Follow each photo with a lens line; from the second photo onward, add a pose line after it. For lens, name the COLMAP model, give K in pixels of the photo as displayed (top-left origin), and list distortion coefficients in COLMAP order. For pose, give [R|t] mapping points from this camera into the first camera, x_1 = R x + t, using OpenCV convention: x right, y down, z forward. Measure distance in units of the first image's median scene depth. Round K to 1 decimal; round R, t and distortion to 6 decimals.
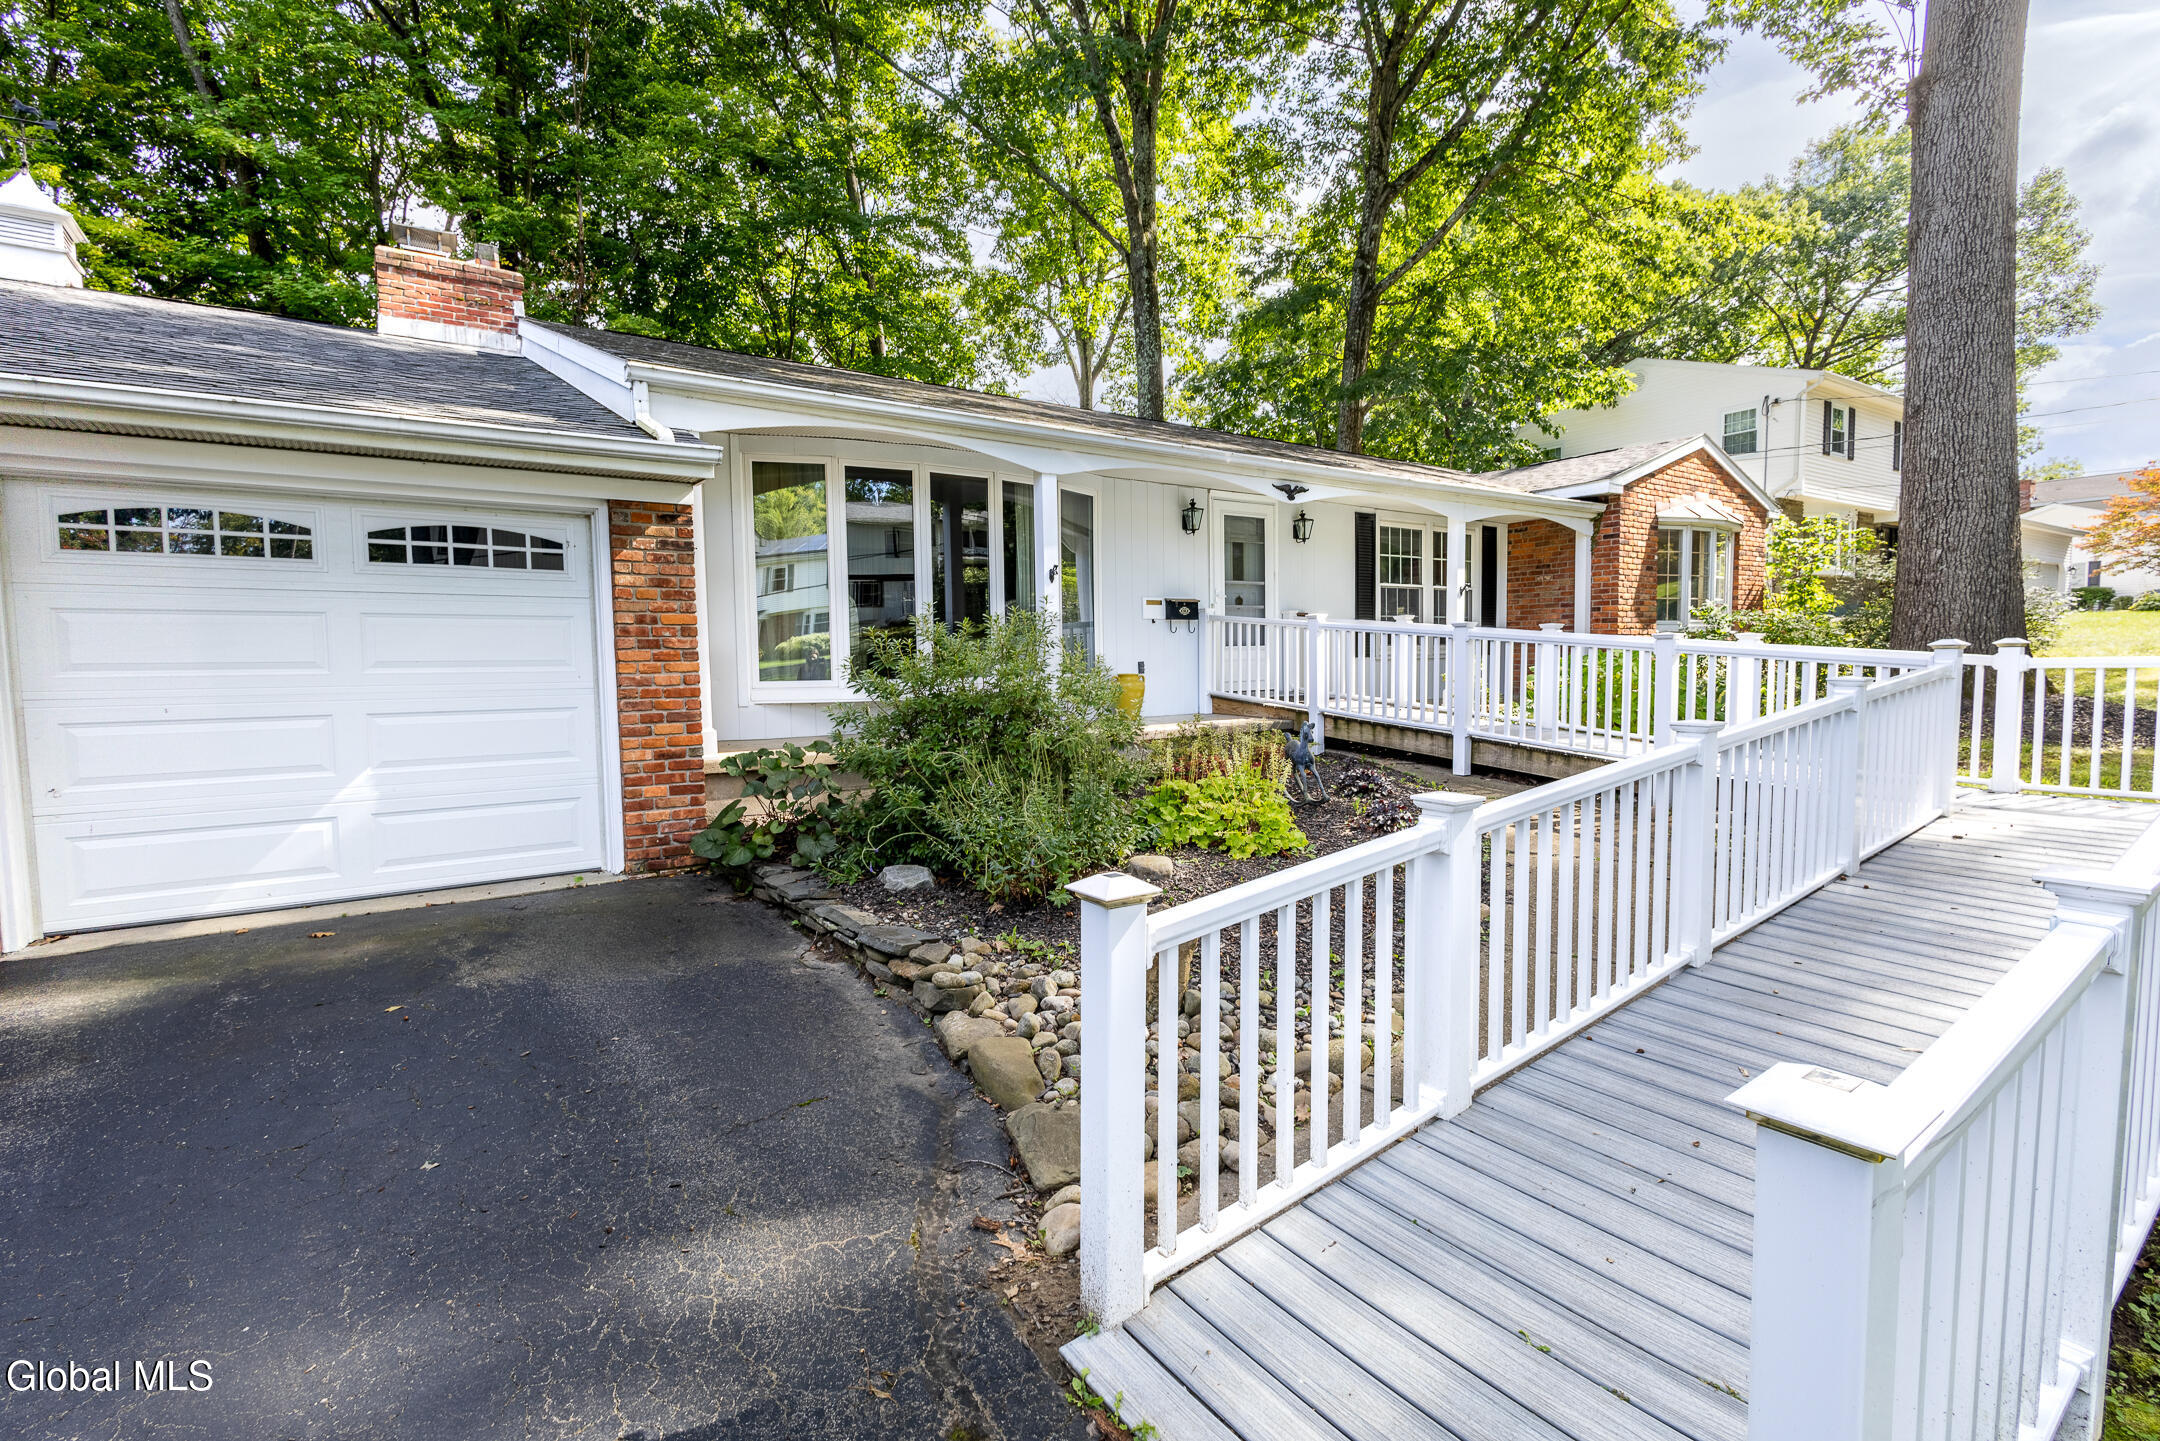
lens RADIAL K [[942.6, 0, 1078.6], [0, 942.6, 725.9], [0, 0, 1]] dist [0.002635, 0.000494]
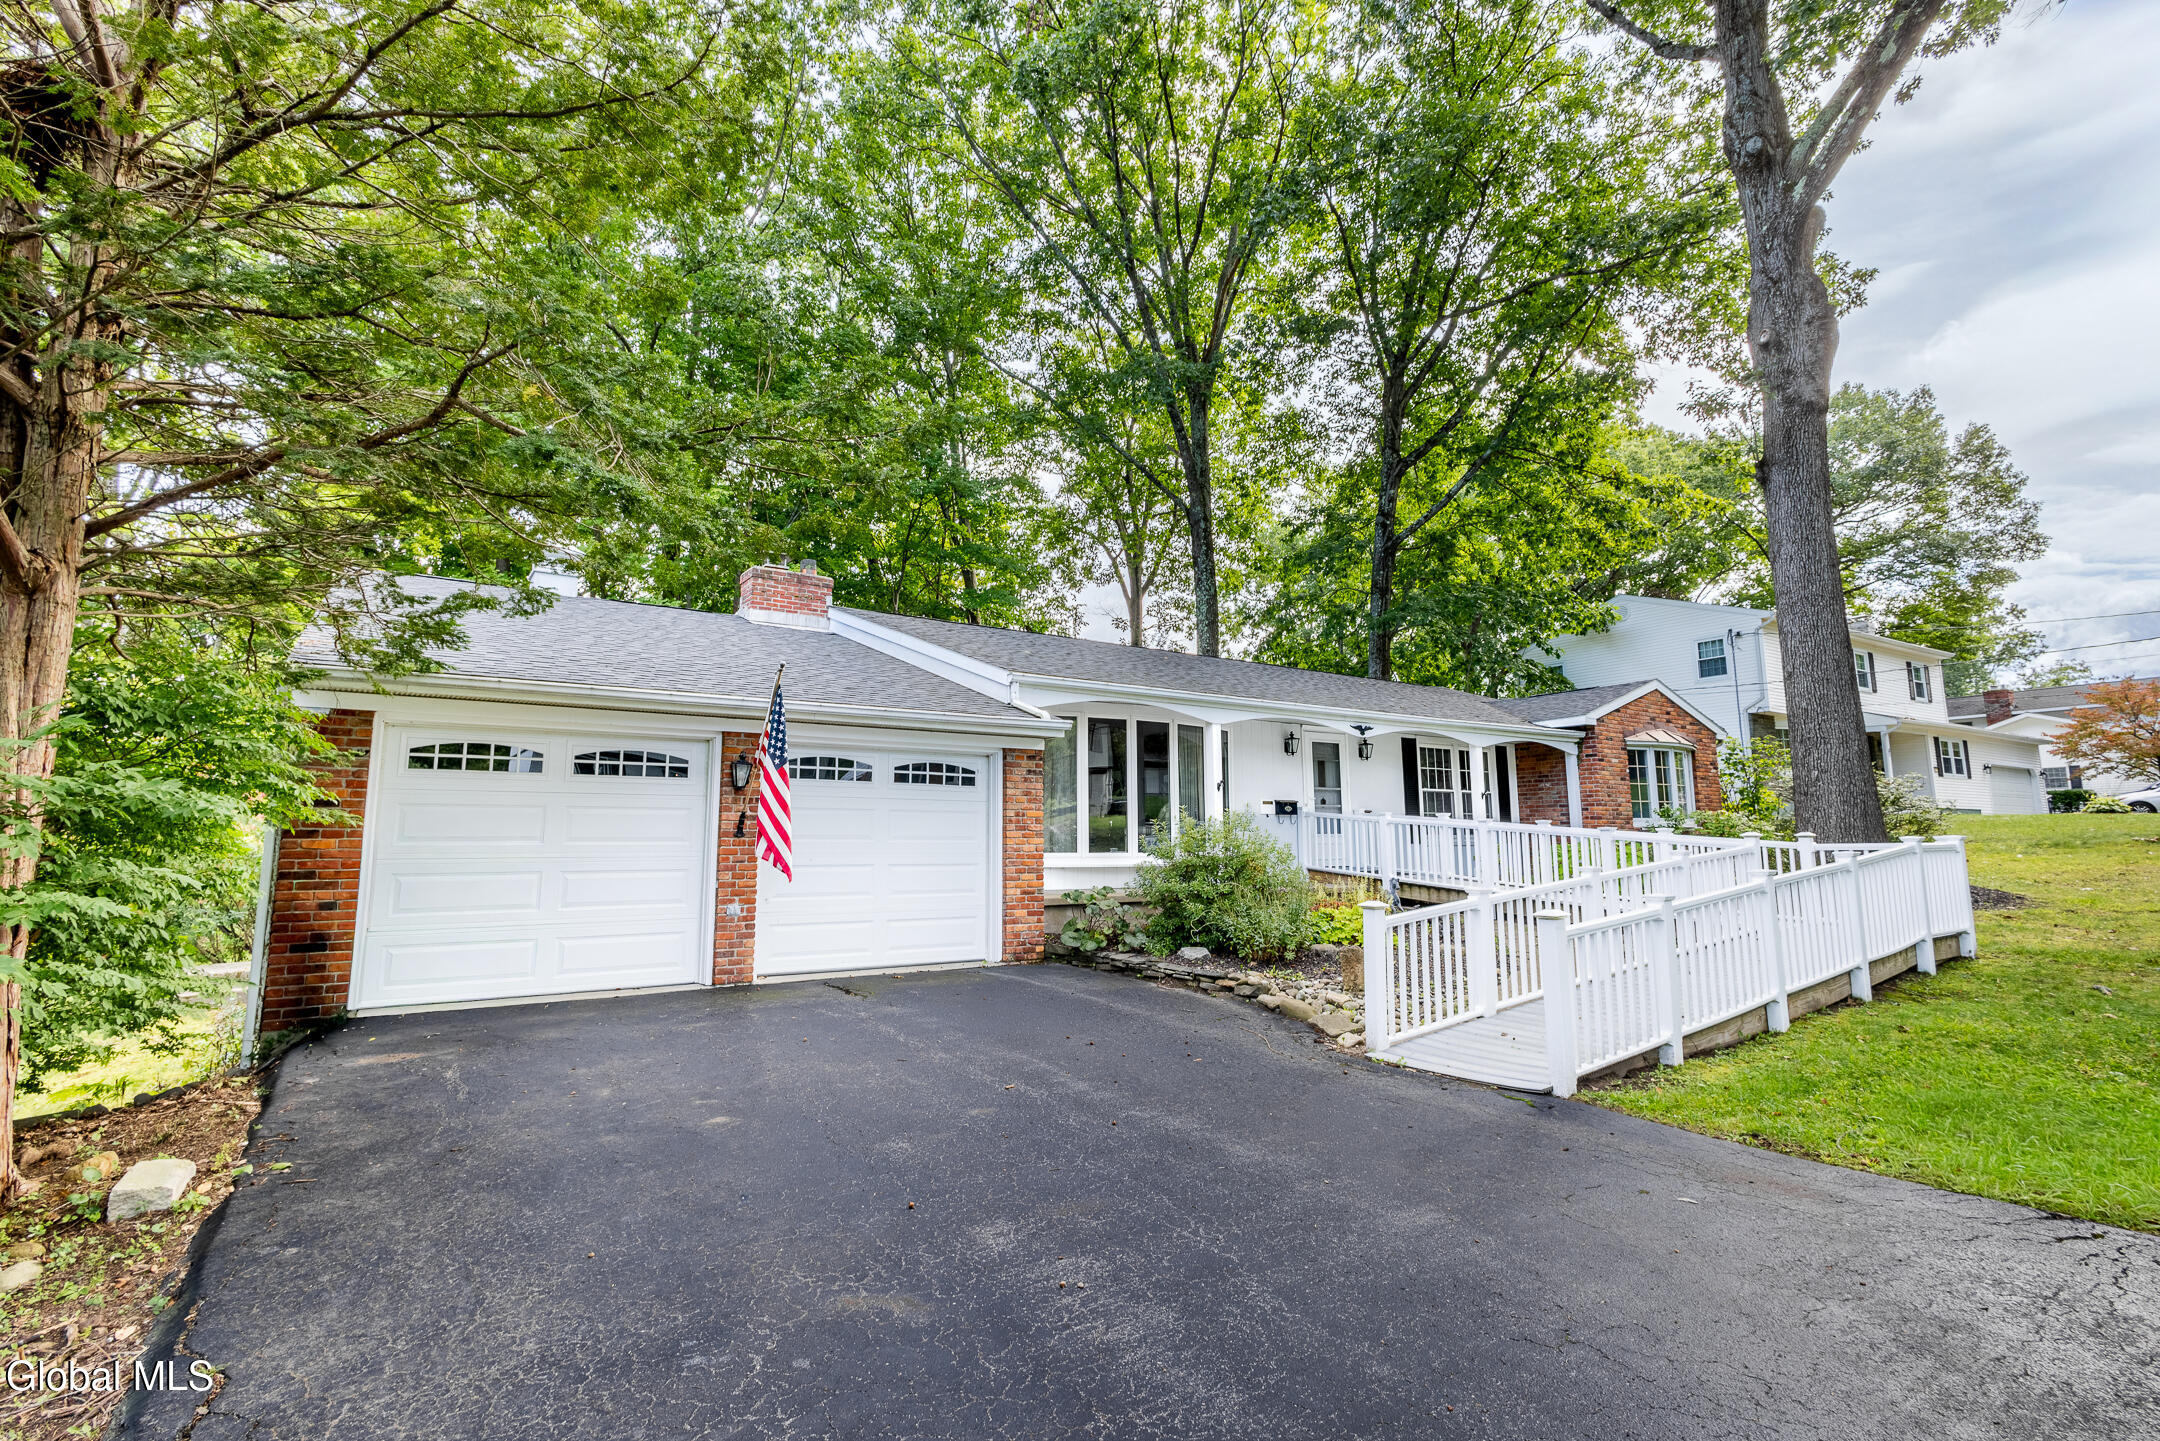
lens RADIAL K [[998.2, 0, 1080.0], [0, 998.2, 720.5], [0, 0, 1]] dist [0.002218, 0.000709]
pose [[0.999949, 0.008523, -0.005425, -0.146508], [-0.009432, 0.979971, -0.198915, 0.037775], [0.003621, 0.198956, 0.980002, -0.379424]]
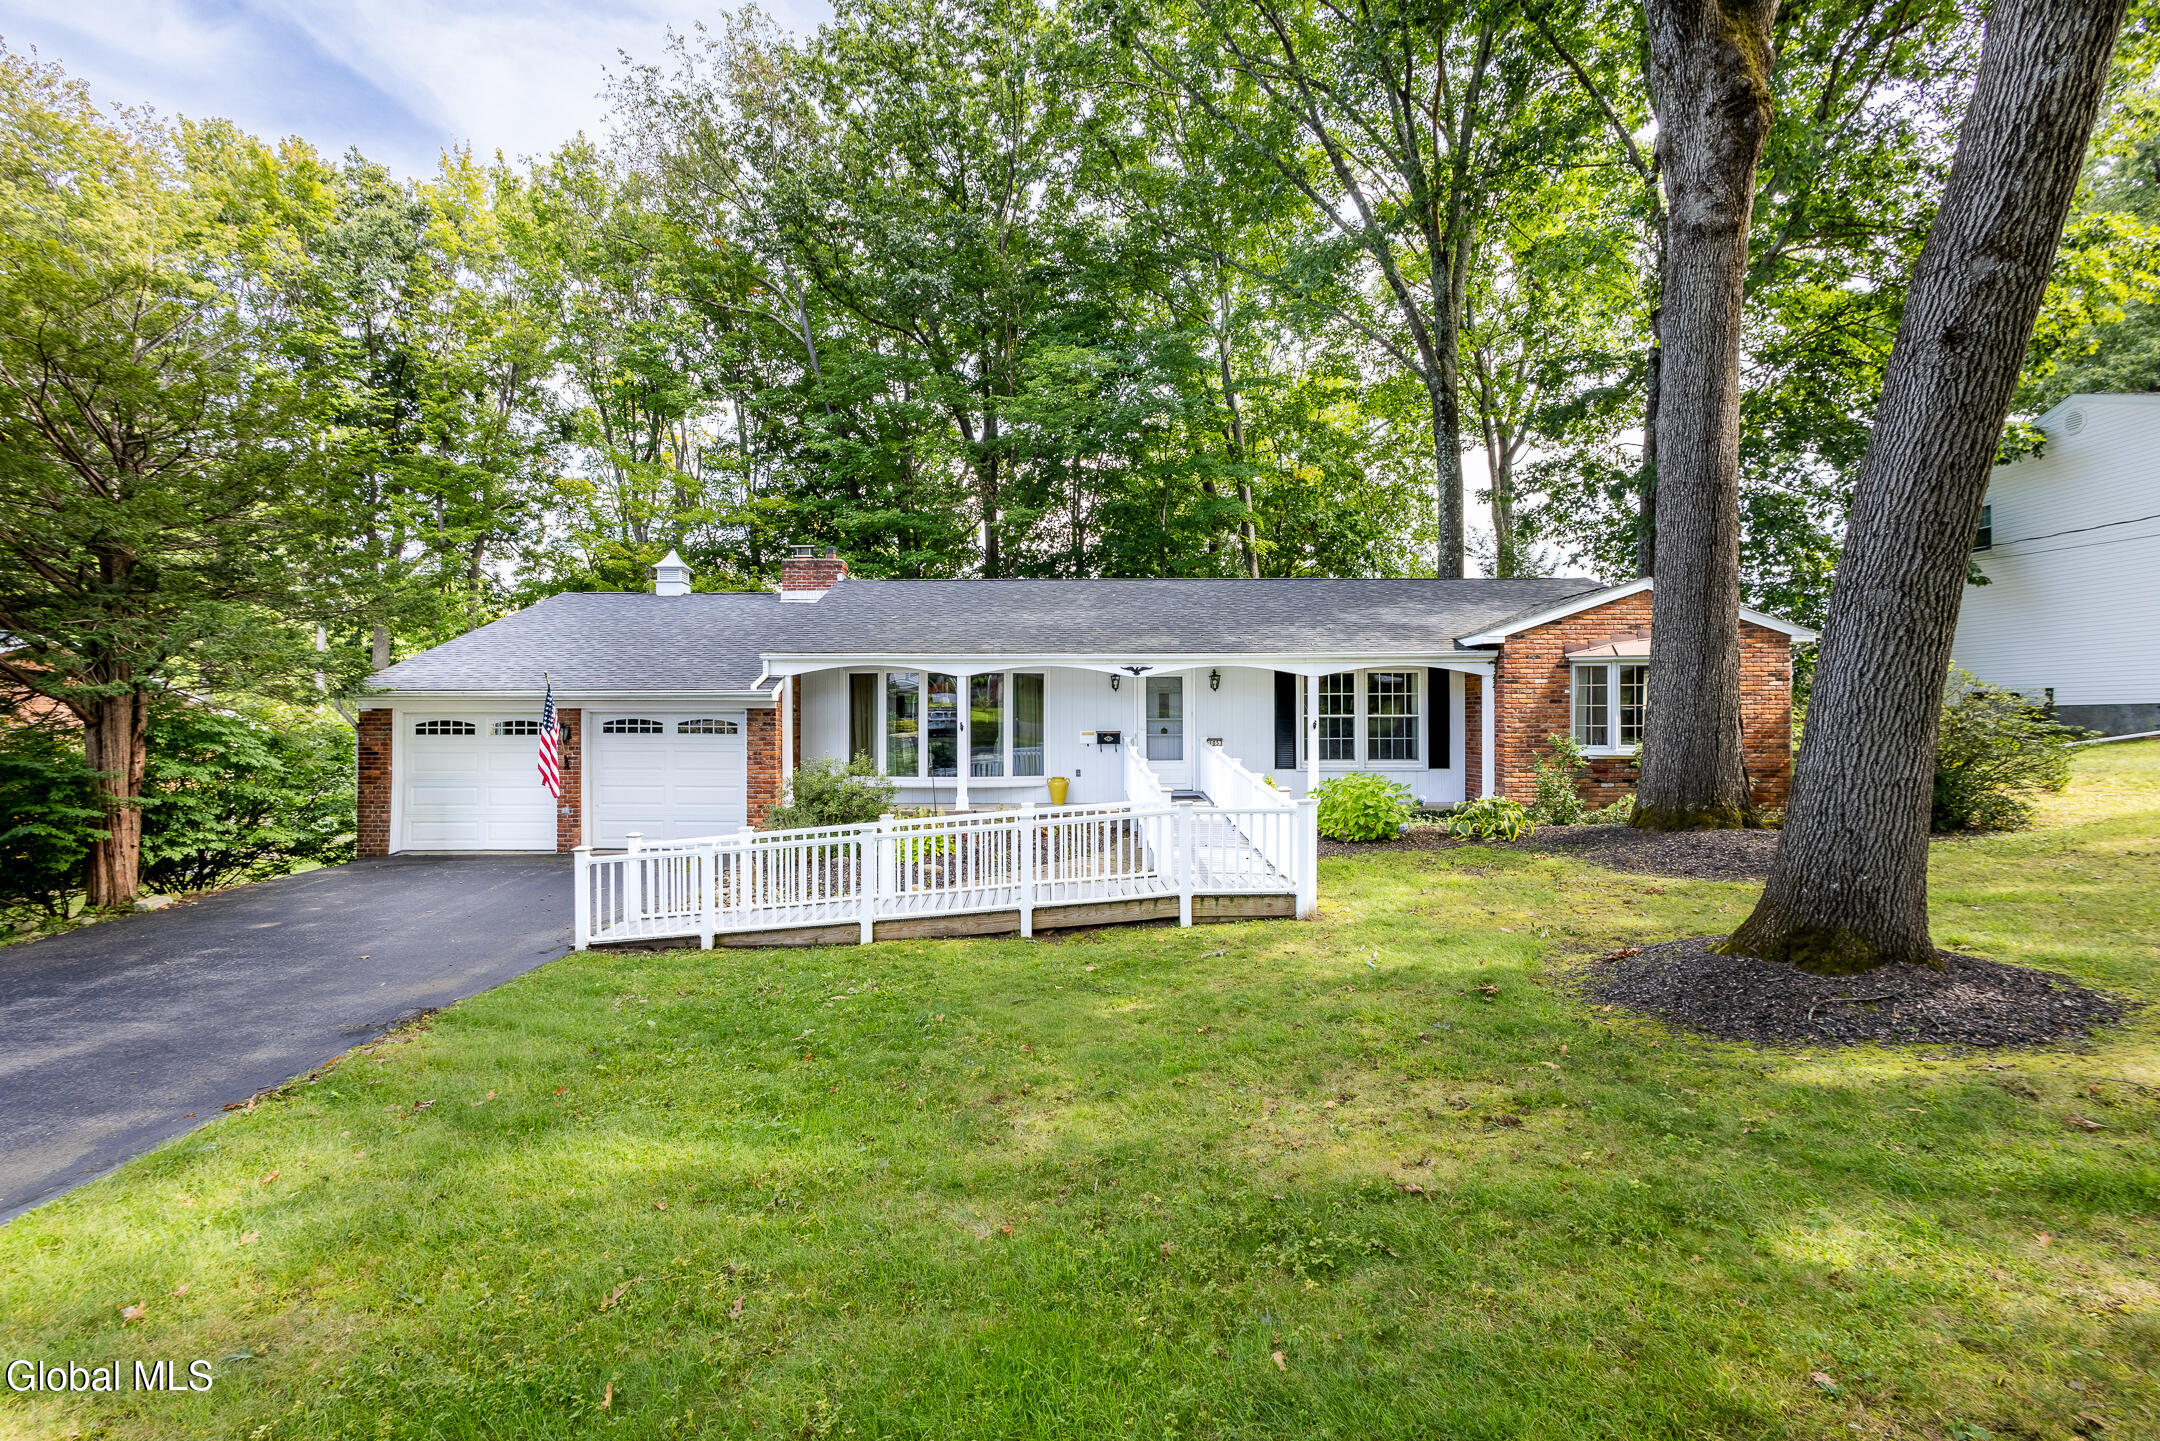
lens RADIAL K [[998.2, 0, 1080.0], [0, 998.2, 720.5], [0, 0, 1]] dist [0.002218, 0.000709]
pose [[0.825161, 0.011033, -0.564789, 0.780864], [-0.053134, 0.996892, -0.058156, -0.038006], [0.562393, 0.077998, 0.823183, -0.333728]]
